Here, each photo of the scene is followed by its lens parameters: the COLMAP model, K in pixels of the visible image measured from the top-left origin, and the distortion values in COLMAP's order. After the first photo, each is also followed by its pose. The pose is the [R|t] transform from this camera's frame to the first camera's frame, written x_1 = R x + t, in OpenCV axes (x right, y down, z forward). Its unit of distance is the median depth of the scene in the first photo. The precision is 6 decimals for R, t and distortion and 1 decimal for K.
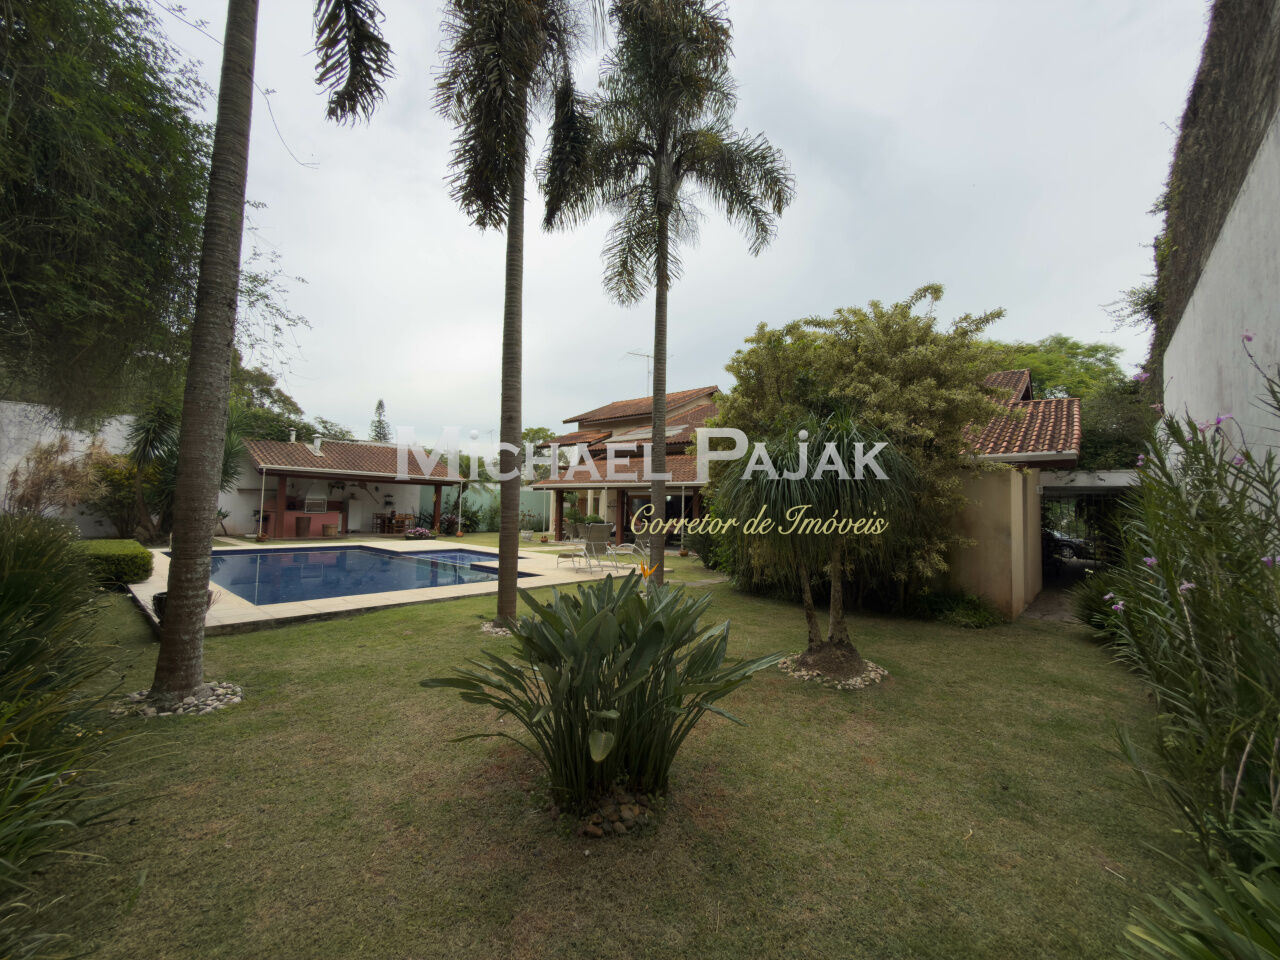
lens RADIAL K [[511.8, 0, 638.9], [0, 511.8, 480.6], [0, 0, 1]] dist [-0.001389, 0.000630]
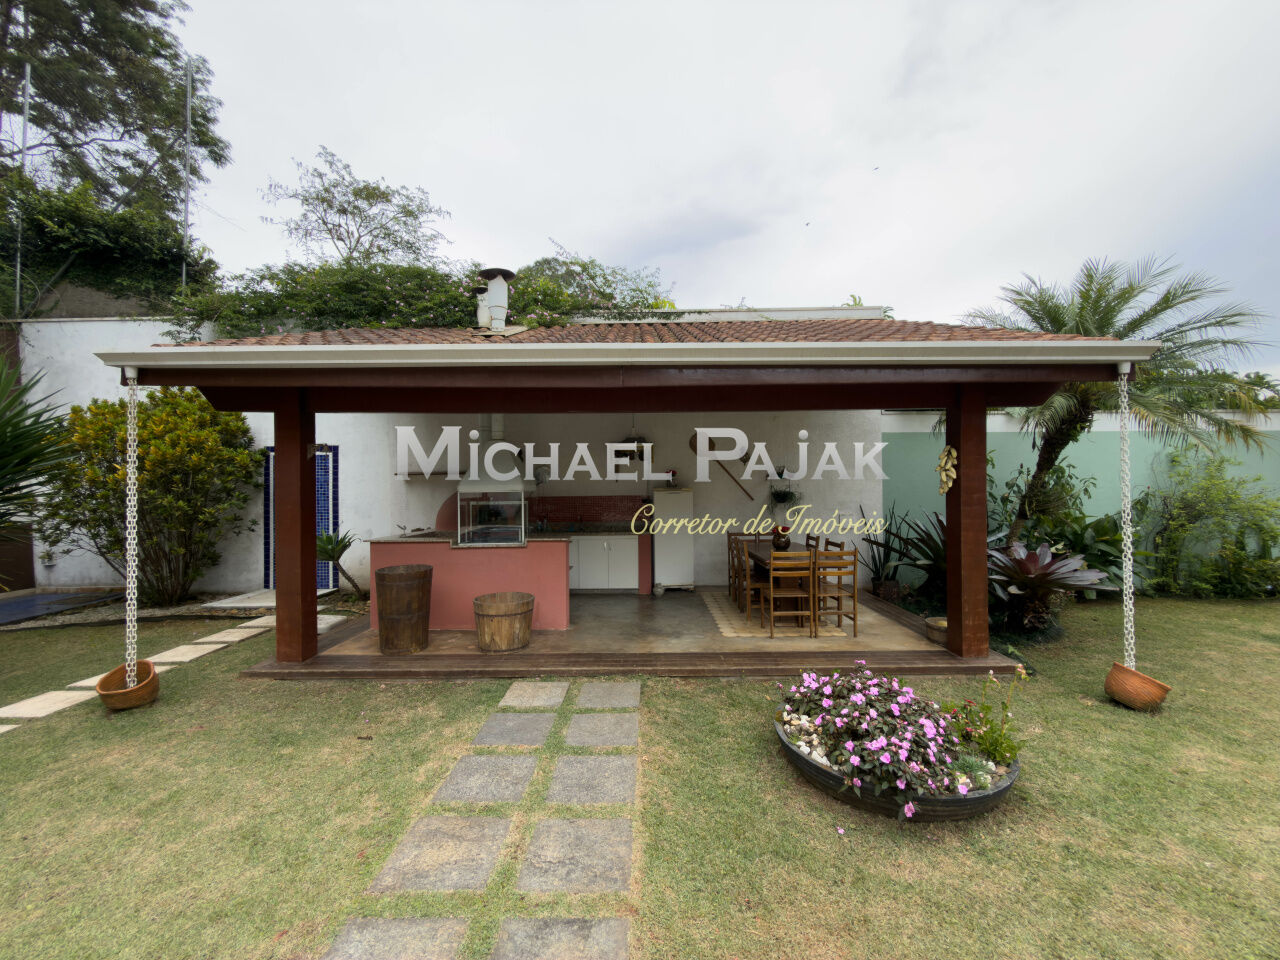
lens RADIAL K [[511.8, 0, 641.9], [0, 511.8, 481.3], [0, 0, 1]] dist [-0.001389, 0.000630]
pose [[0.635279, -0.034314, -0.771520, -0.290674], [0.063157, 0.997975, 0.007619, 0.024678], [0.769696, -0.053567, 0.636160, 0.710386]]
